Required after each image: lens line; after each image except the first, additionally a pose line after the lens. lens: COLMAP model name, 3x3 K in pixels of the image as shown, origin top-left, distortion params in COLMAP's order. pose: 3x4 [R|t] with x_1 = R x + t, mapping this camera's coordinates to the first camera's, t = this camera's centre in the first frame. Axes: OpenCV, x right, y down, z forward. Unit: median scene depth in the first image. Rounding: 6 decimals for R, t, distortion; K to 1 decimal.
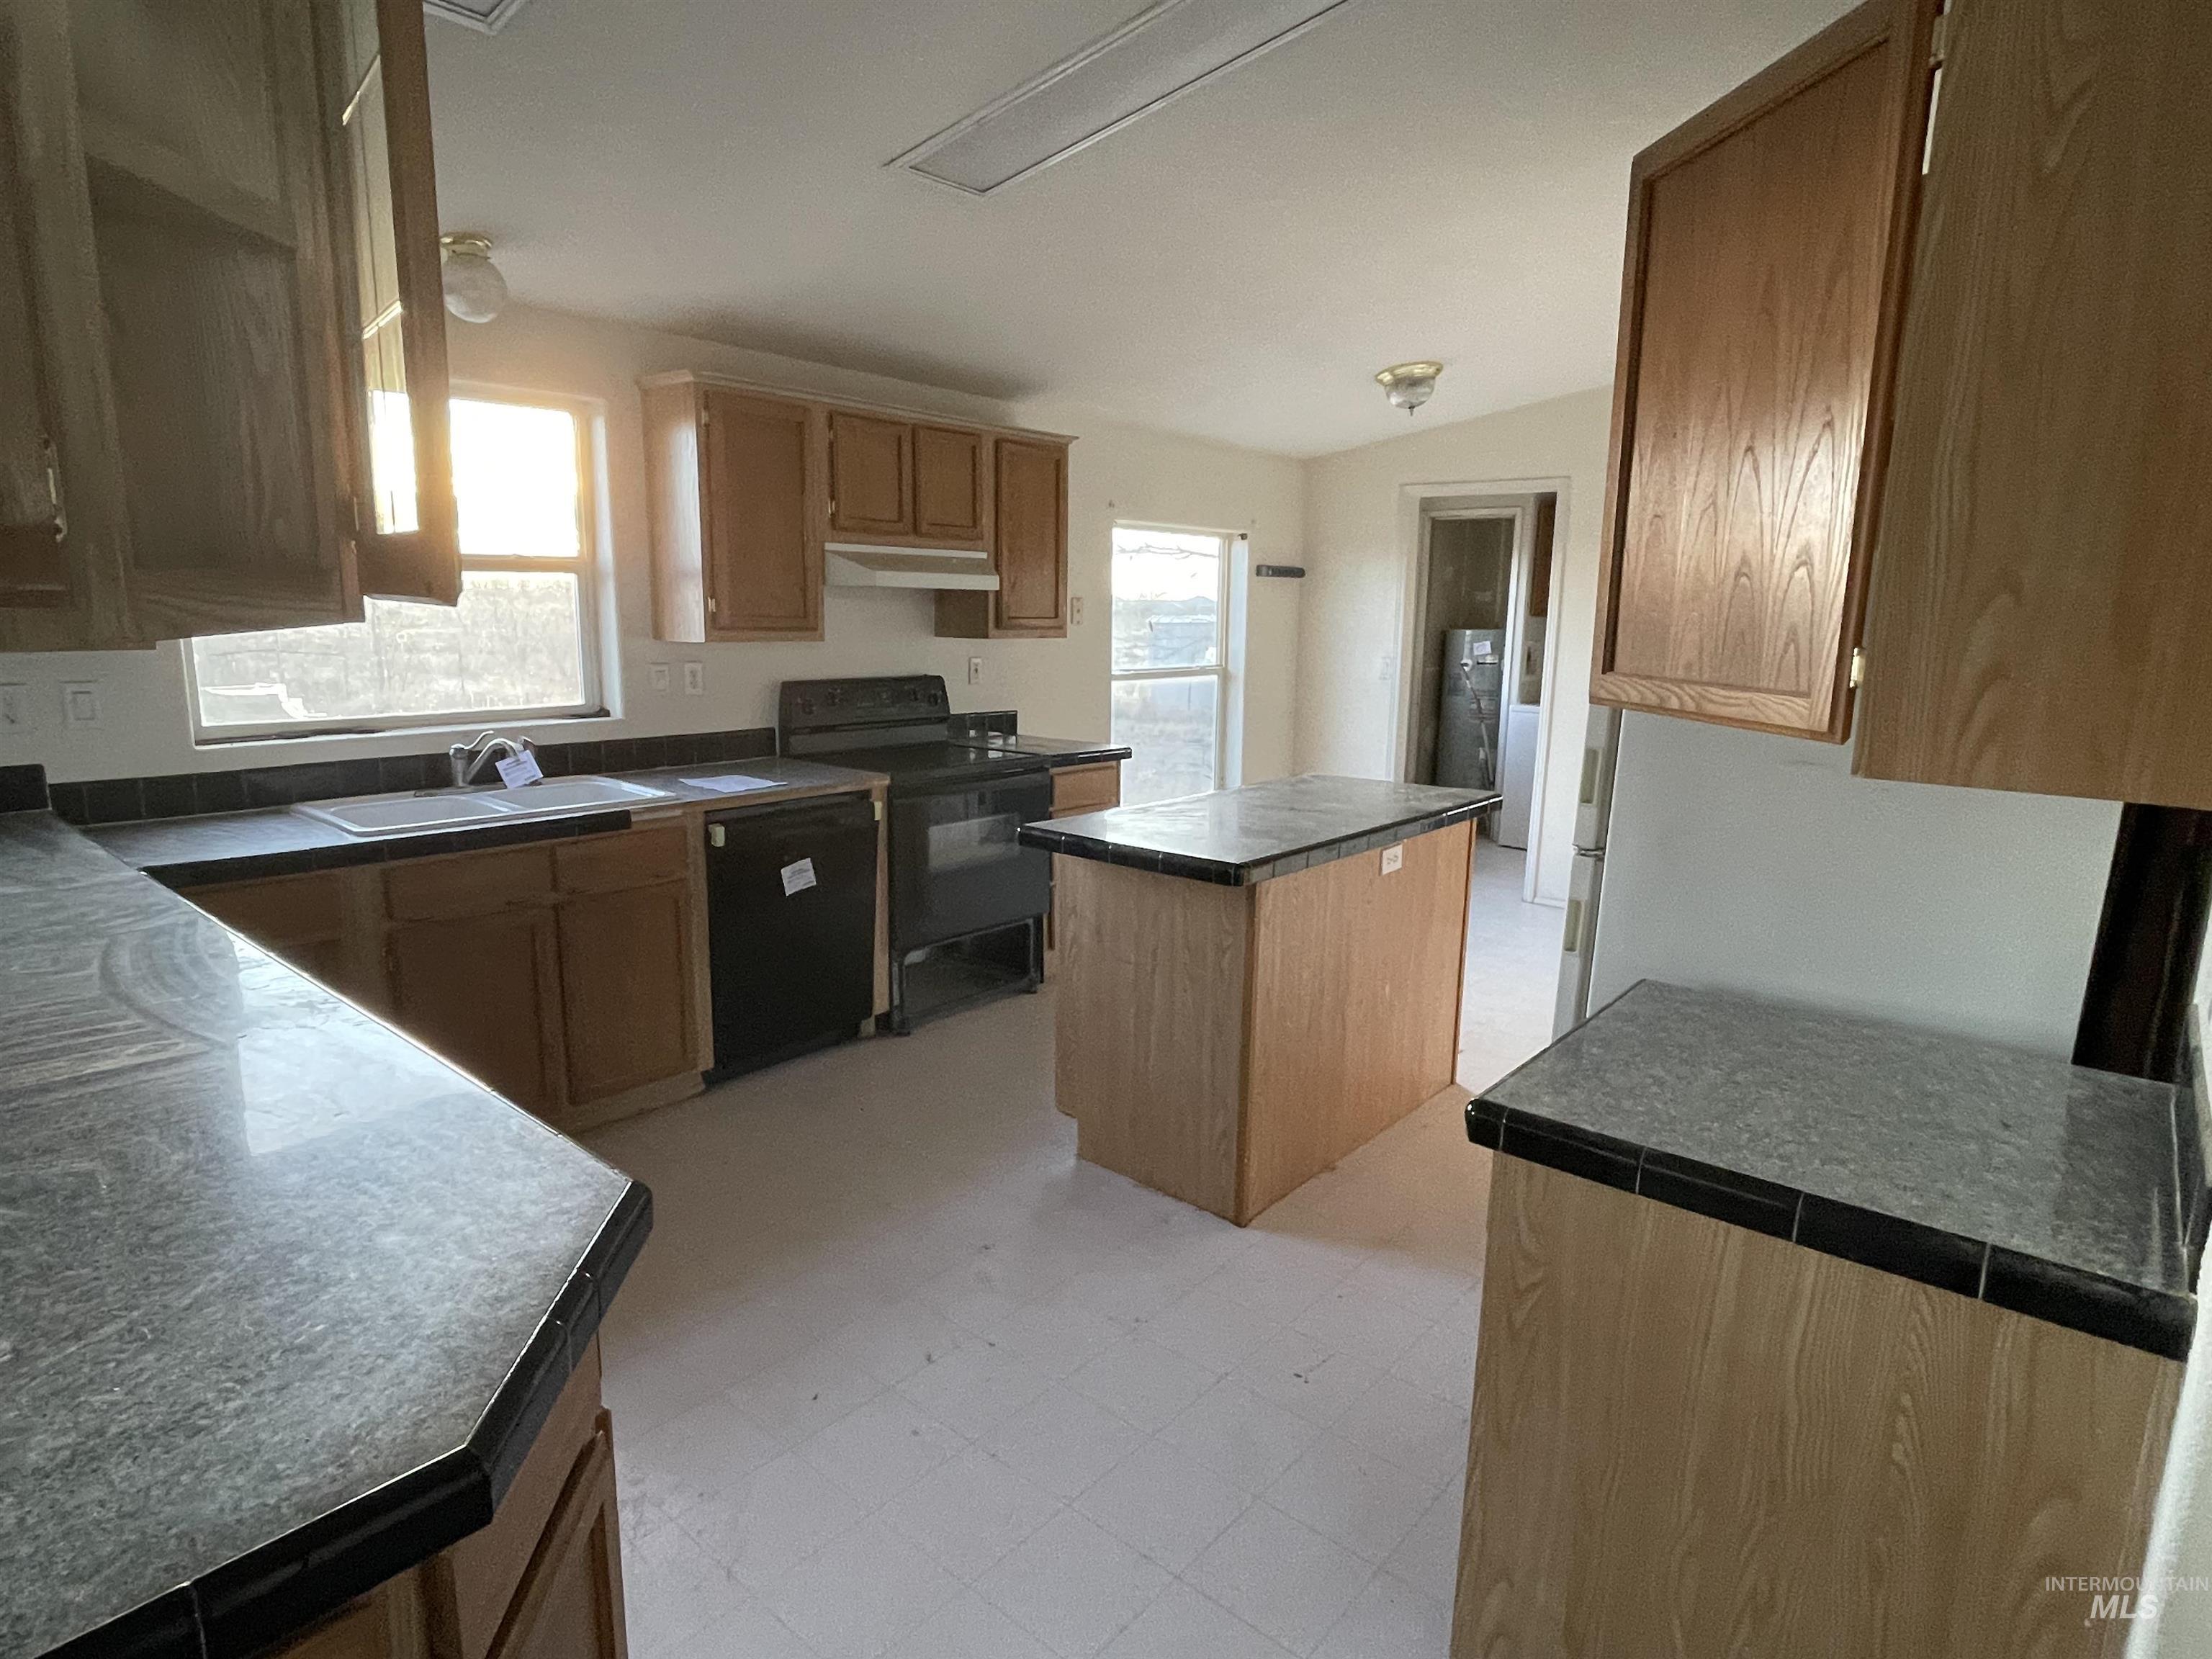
lens RADIAL K [[1205.7, 0, 1102.8], [0, 1205.7, 834.7], [0, 0, 1]] dist [-0.007942, 0.000159]
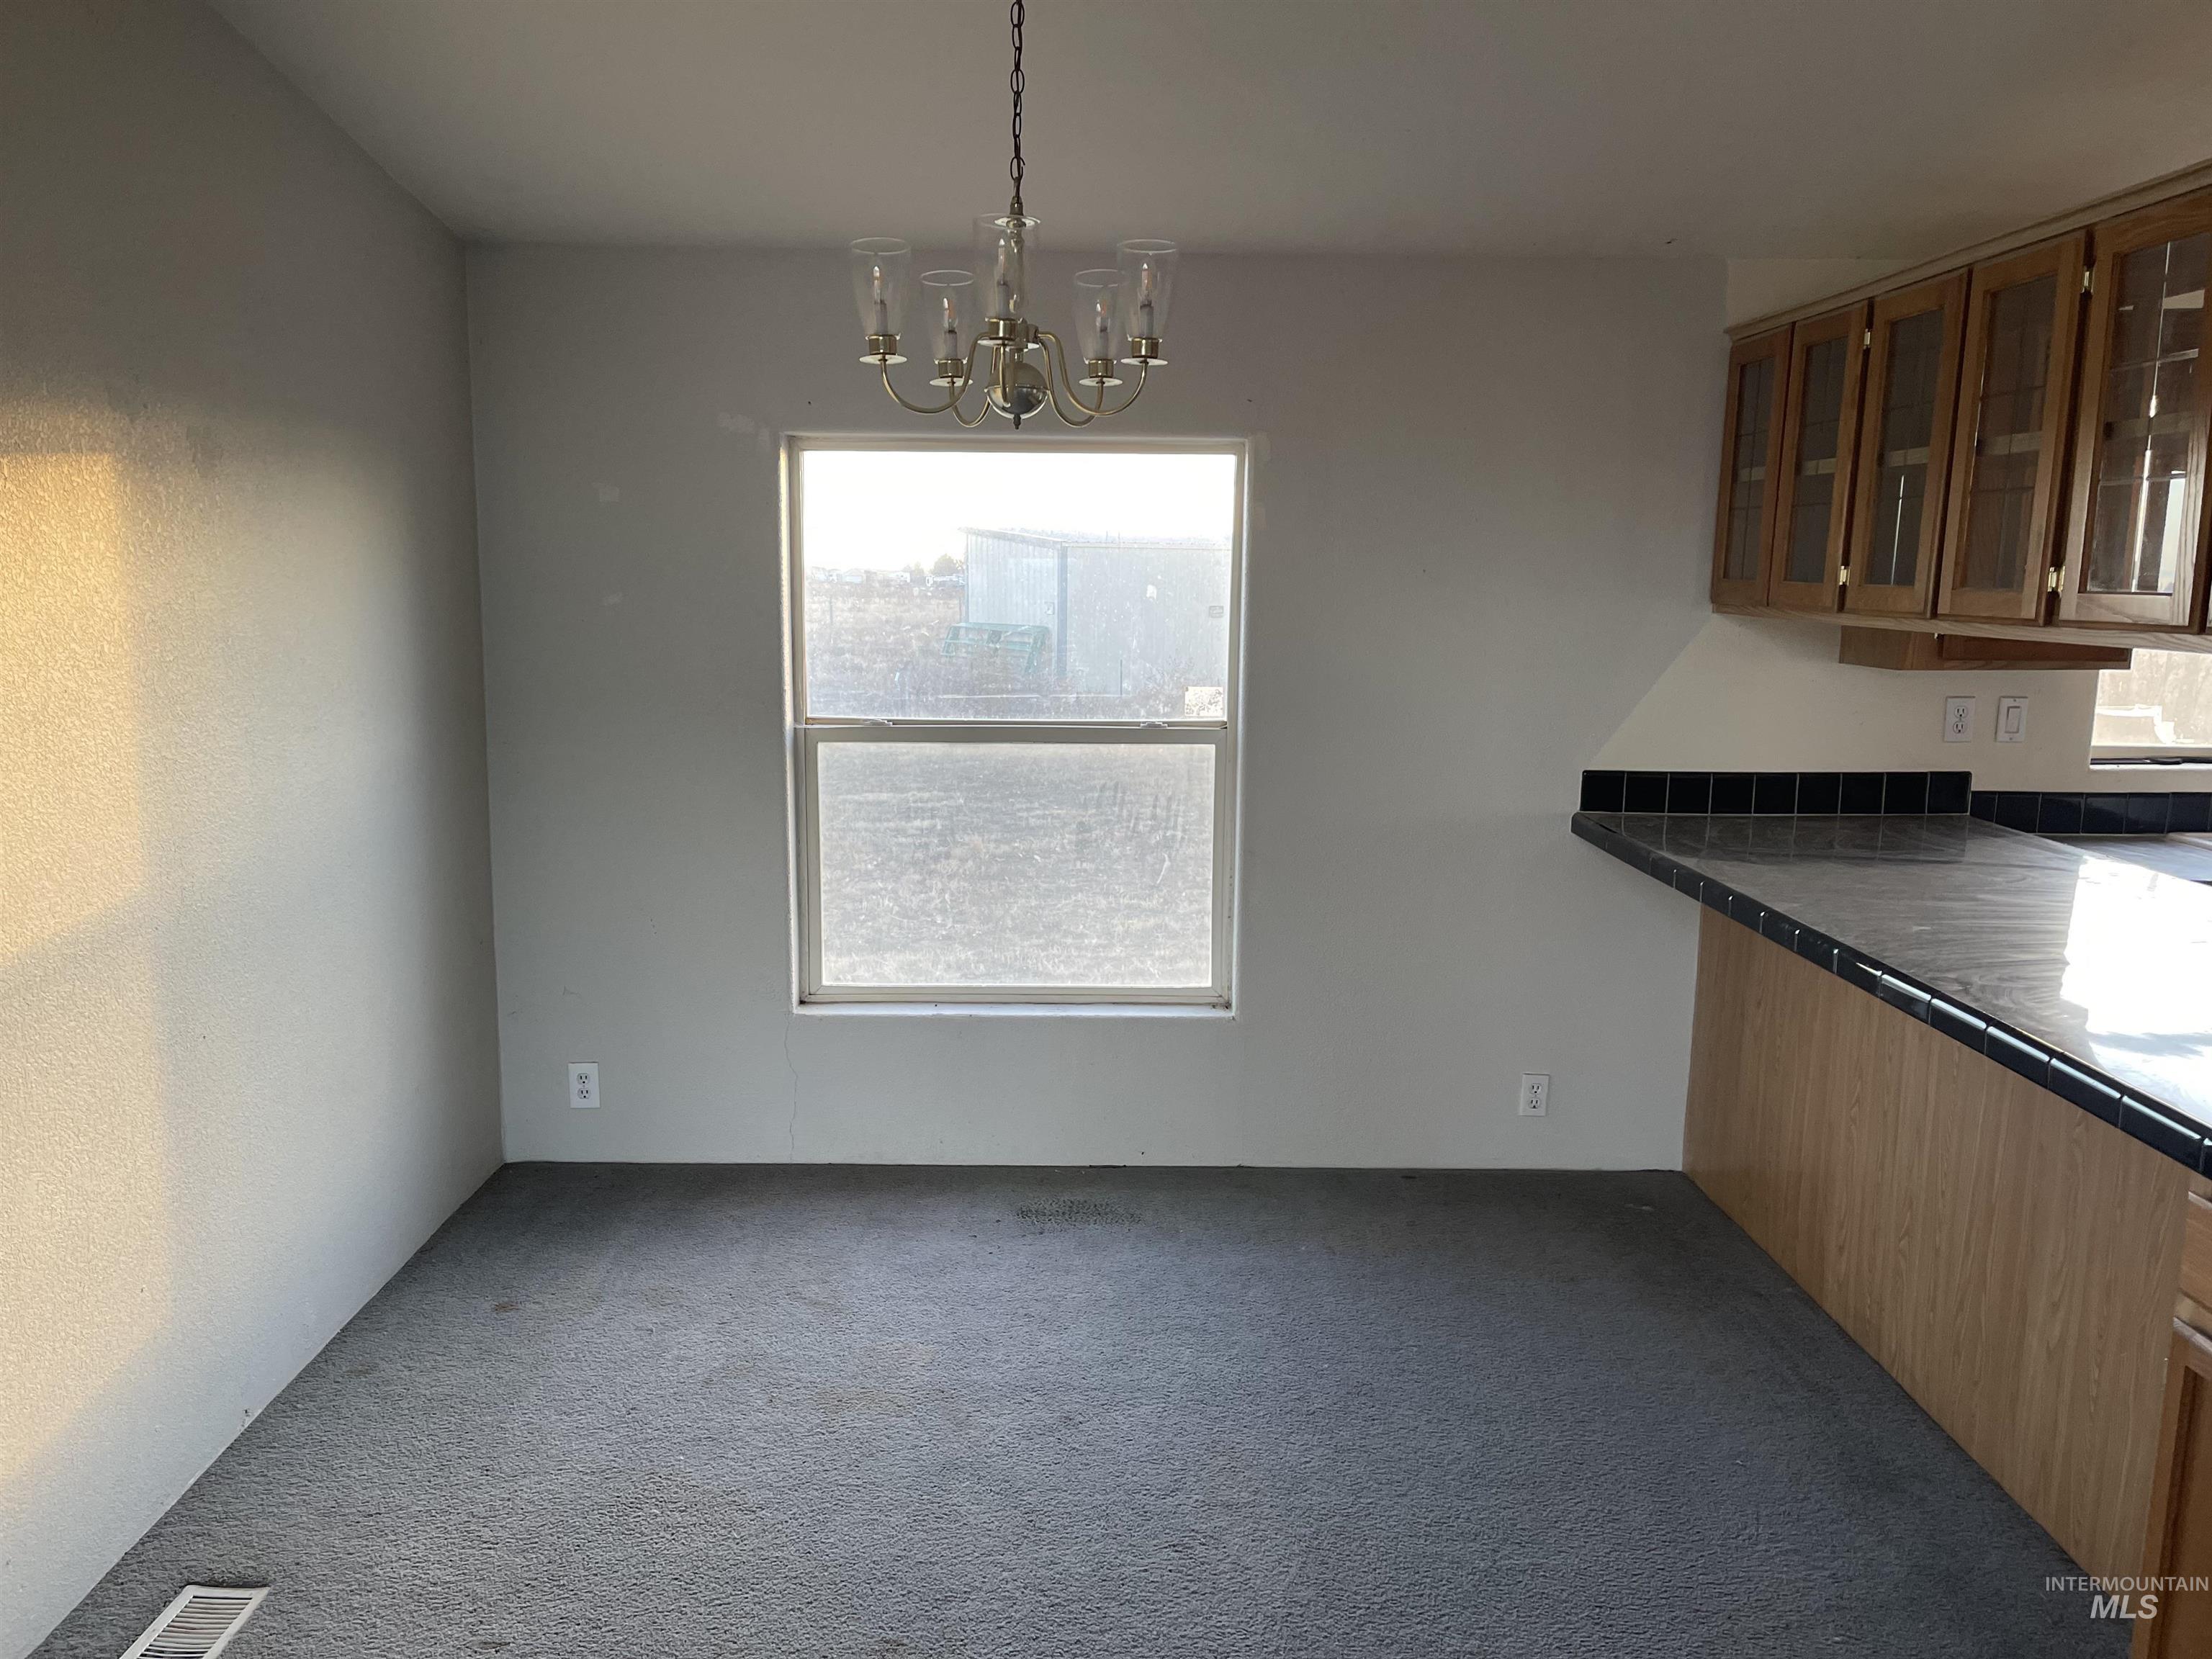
lens RADIAL K [[1663.0, 0, 1096.7], [0, 1663.0, 844.6], [0, 0, 1]] dist [0.069251, -0.083376]
pose [[0.653350, 0.111272, -0.748834, -0.199769], [-0.141104, 0.989705, 0.023952, 0.061899], [0.743790, 0.090015, 0.662324, -0.445900]]
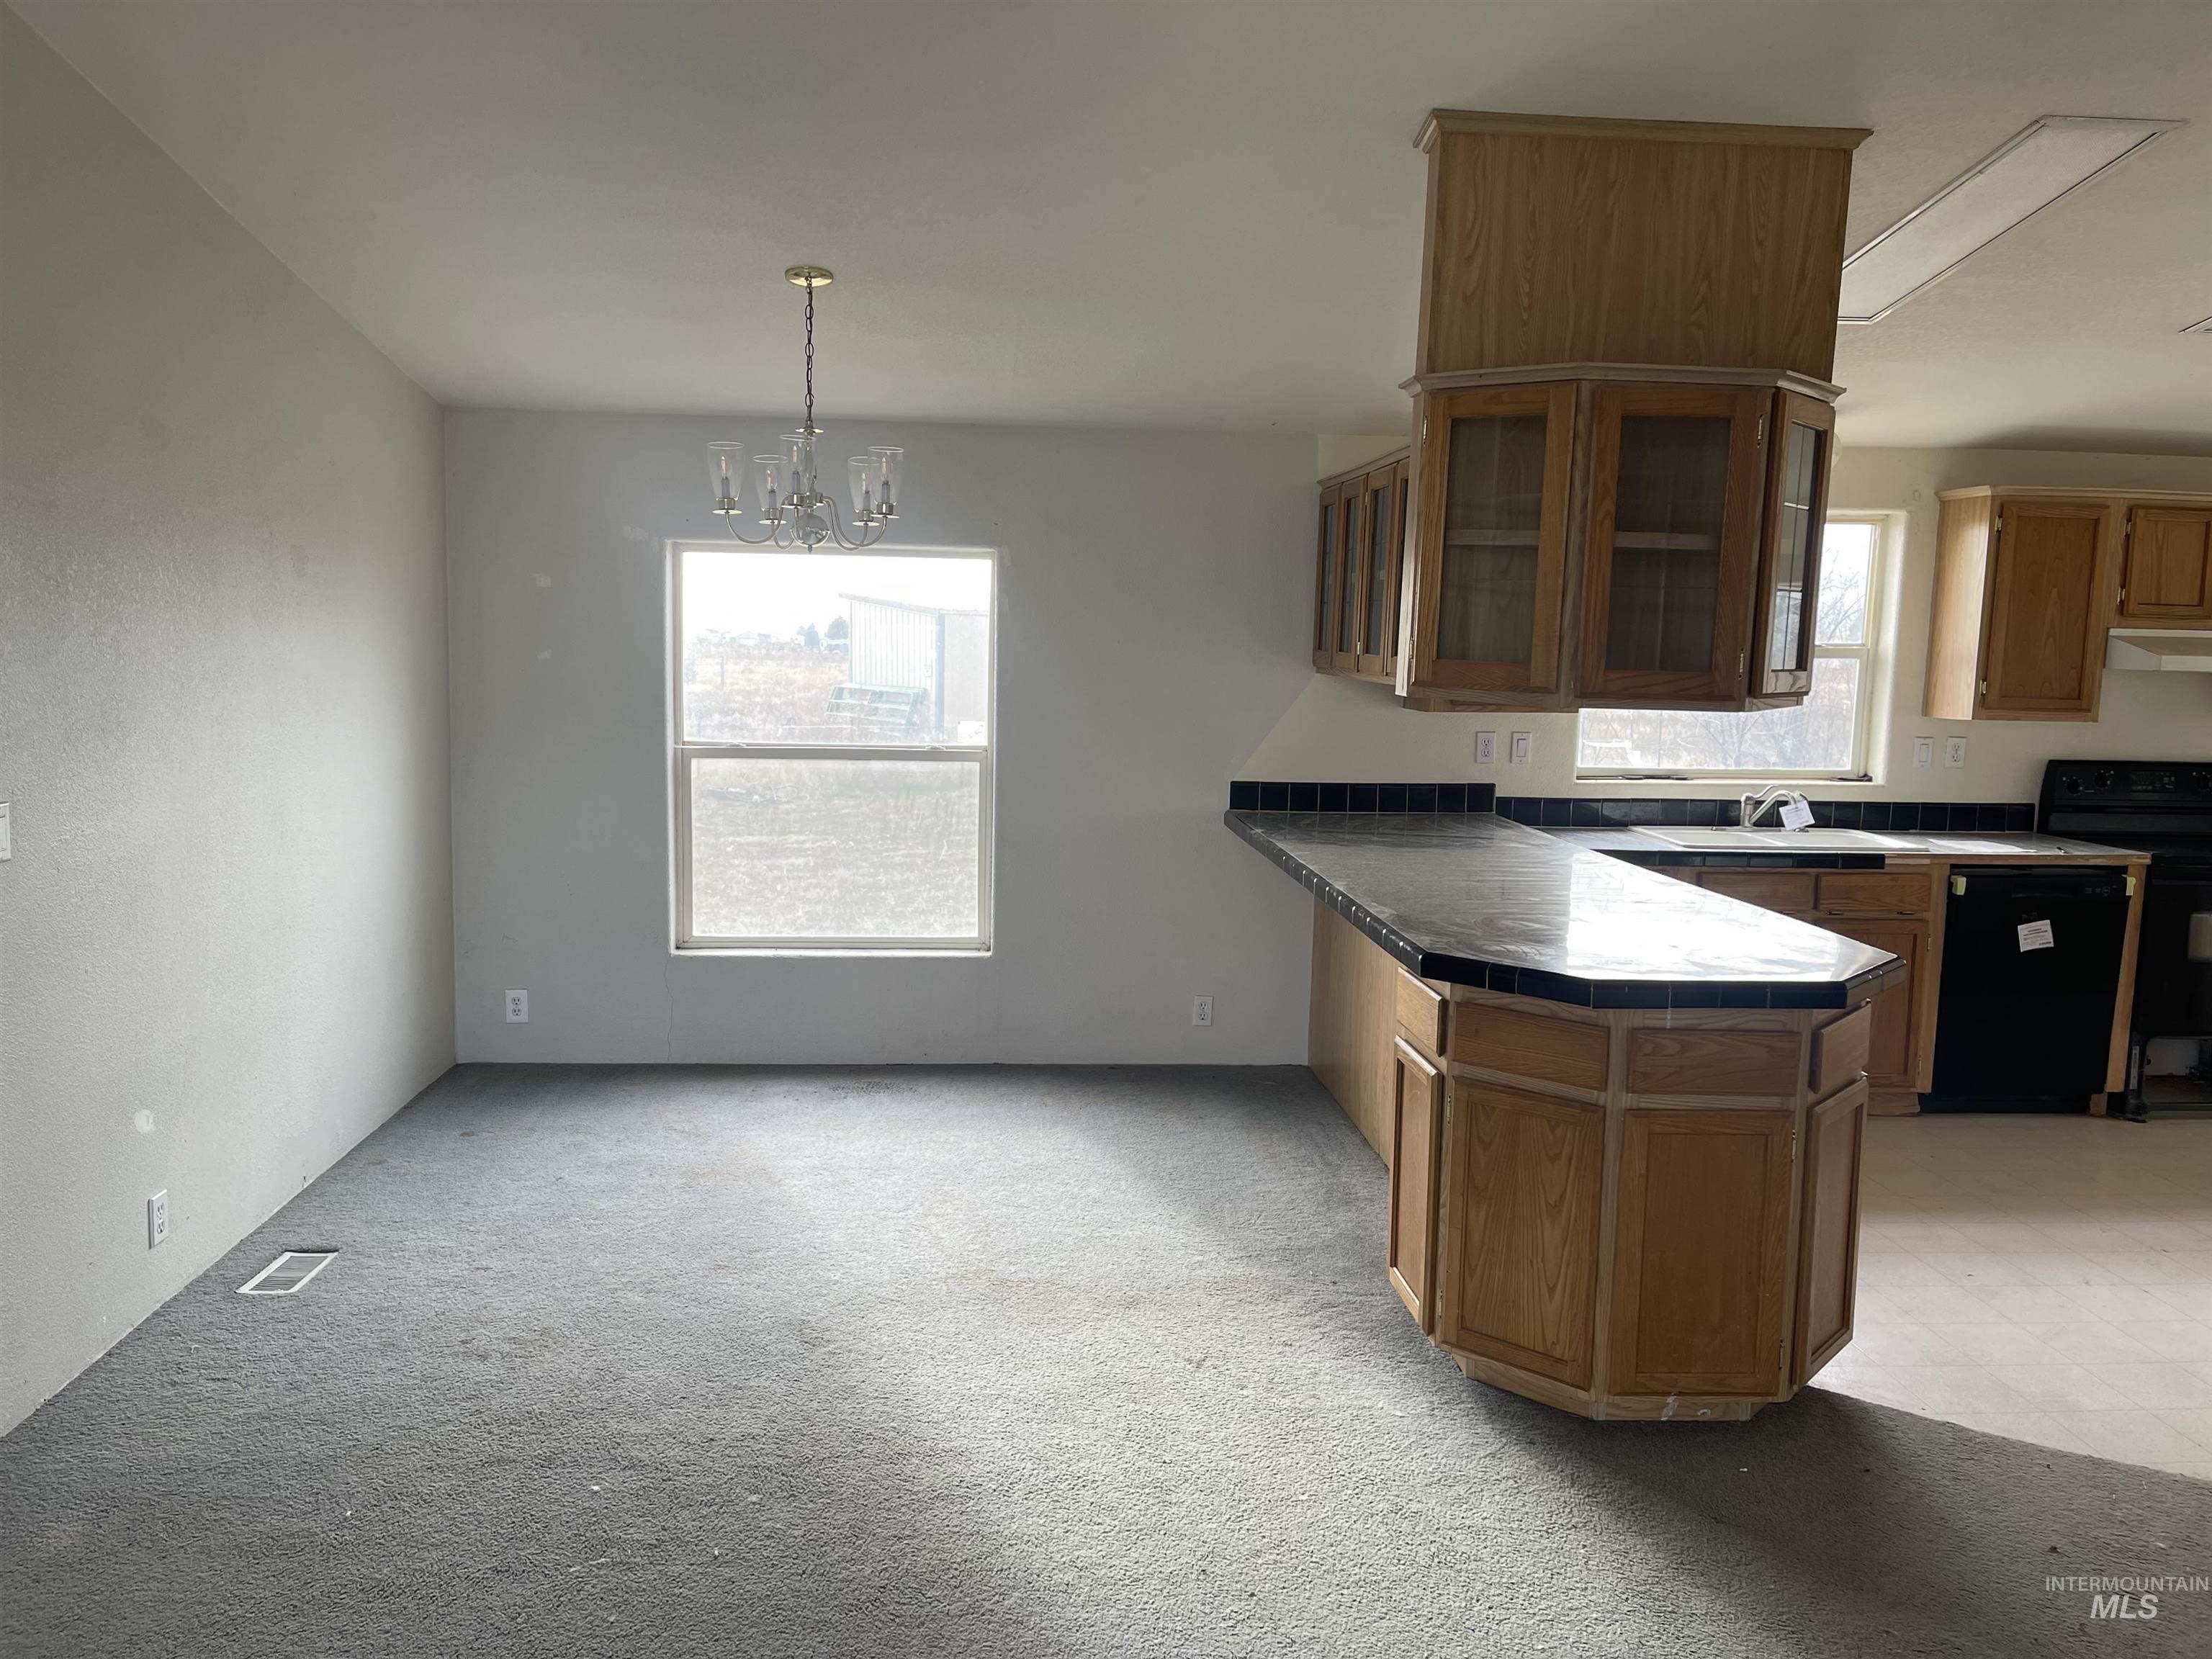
lens RADIAL K [[1662.5, 0, 1085.6], [0, 1662.5, 843.0], [0, 0, 1]] dist [0.076430, -0.078464]
pose [[0.694716, 0.083733, -0.714393, 0.235782], [-0.142881, 0.989473, -0.022971, 0.110961], [0.704950, 0.118032, 0.699367, -0.686982]]
